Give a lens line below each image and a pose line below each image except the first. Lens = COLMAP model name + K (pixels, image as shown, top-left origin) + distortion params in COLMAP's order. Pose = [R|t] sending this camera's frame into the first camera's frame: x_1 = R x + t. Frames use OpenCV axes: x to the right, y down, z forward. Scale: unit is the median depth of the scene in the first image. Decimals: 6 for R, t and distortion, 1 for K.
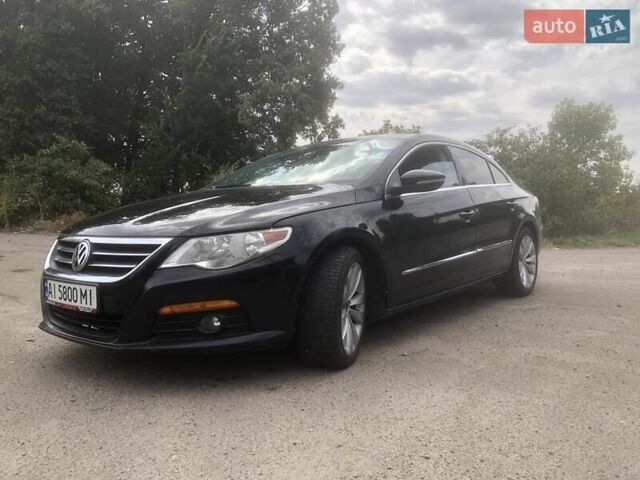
lens RADIAL K [[540.5, 0, 320.1], [0, 540.5, 229.6], [0, 0, 1]] dist [-0.036770, -0.005593]
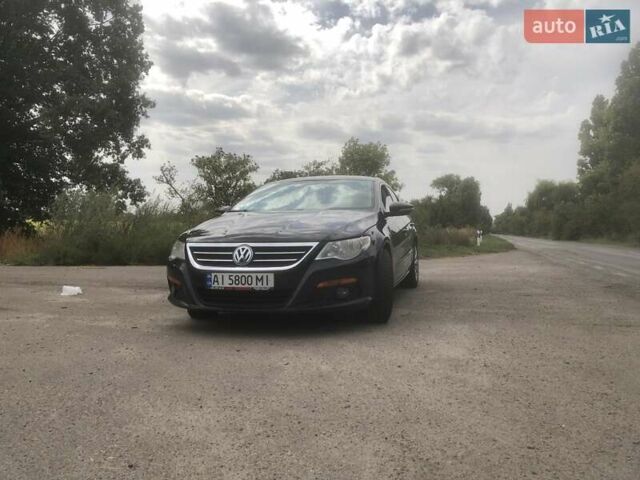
lens RADIAL K [[545.7, 0, 320.0], [0, 545.7, 240.0], [0, 0, 1]] dist [-0.012229, -0.007181]
pose [[0.902757, -0.000012, 0.430151, -0.103658], [0.008132, 0.999822, -0.017037, 0.003910], [-0.430074, 0.018878, 0.902596, -0.053910]]
